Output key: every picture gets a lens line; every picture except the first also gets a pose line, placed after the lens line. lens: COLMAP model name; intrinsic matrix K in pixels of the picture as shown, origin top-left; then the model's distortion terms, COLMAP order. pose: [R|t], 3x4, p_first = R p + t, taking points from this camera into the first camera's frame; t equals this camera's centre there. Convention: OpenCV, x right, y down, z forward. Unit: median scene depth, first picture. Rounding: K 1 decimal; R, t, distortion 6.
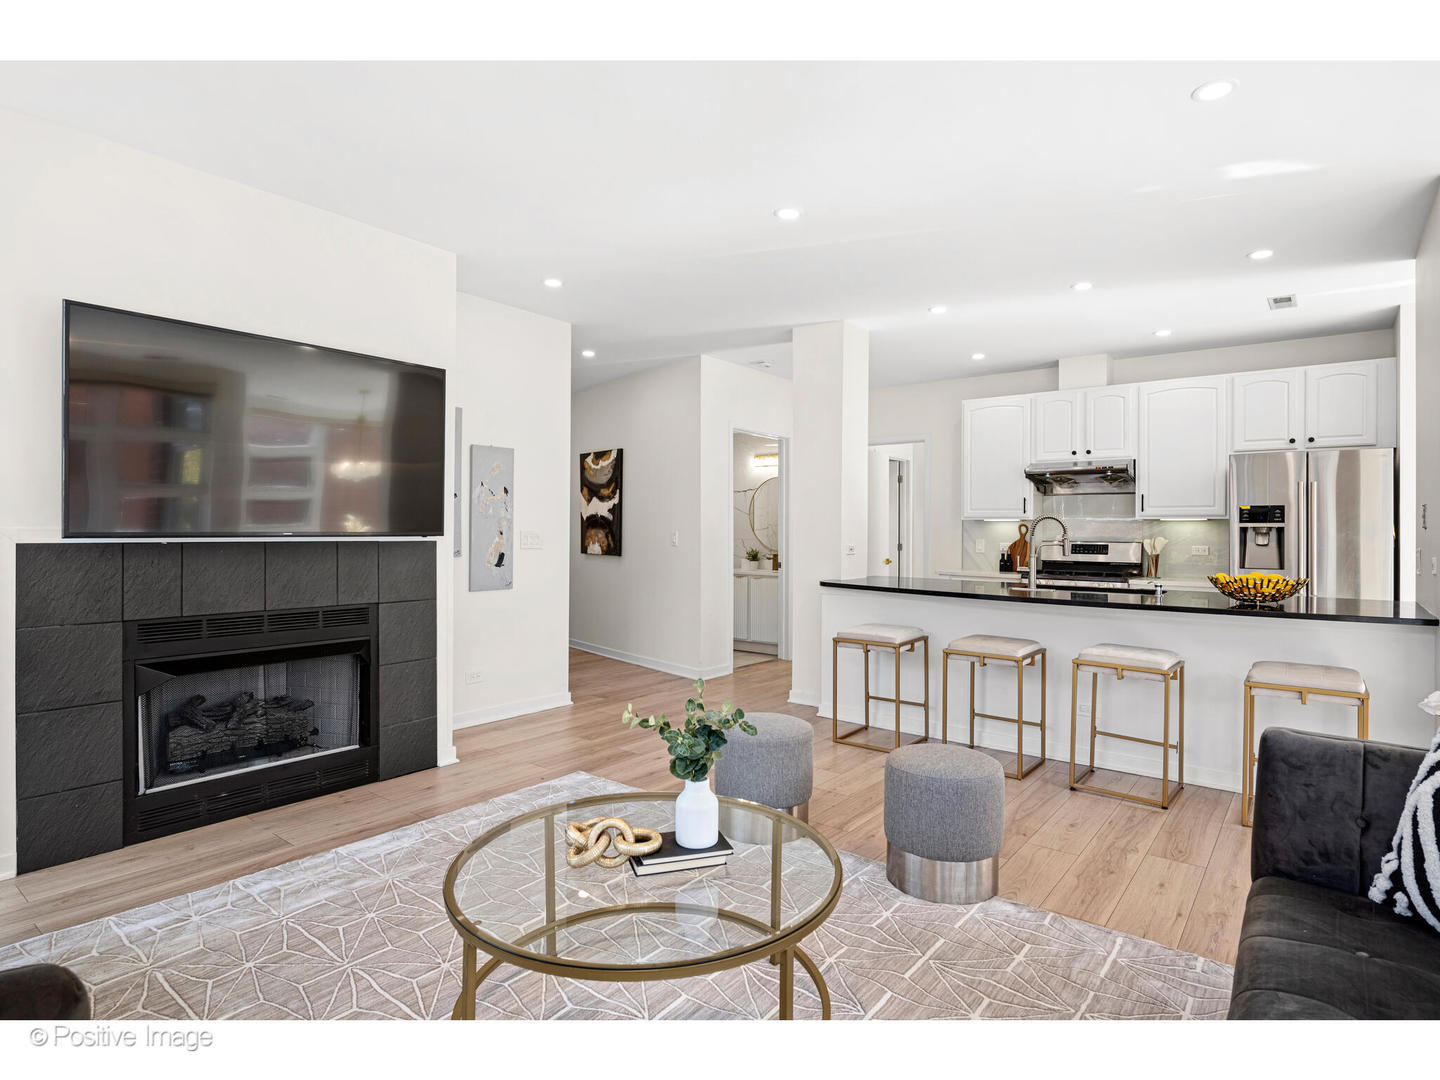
lens RADIAL K [[755.3, 0, 720.7], [0, 755.3, 522.8], [0, 0, 1]] dist [-0.002704, -0.000462]
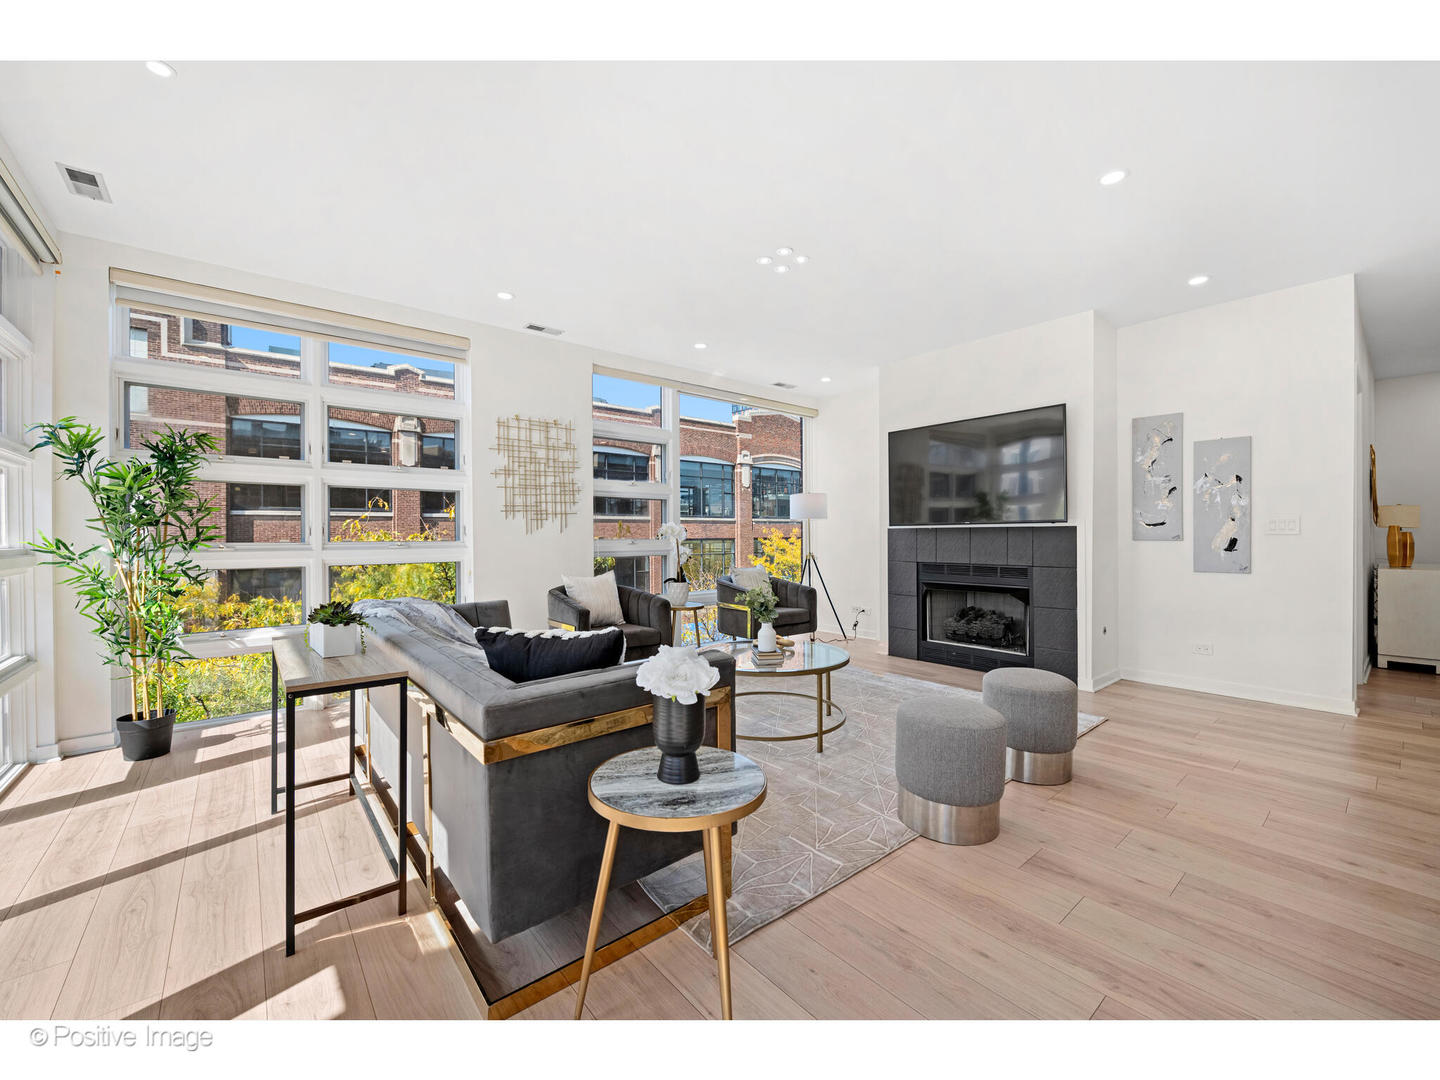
lens RADIAL K [[581.6, 0, 721.2], [0, 581.6, 536.0], [0, 0, 1]] dist [-0.001534, -0.000217]
pose [[-0.206622, -0.006092, -0.978402, 0.637875], [0.012687, 0.999880, -0.008905, 0.034394], [0.978339, -0.014253, -0.206520, 0.464856]]
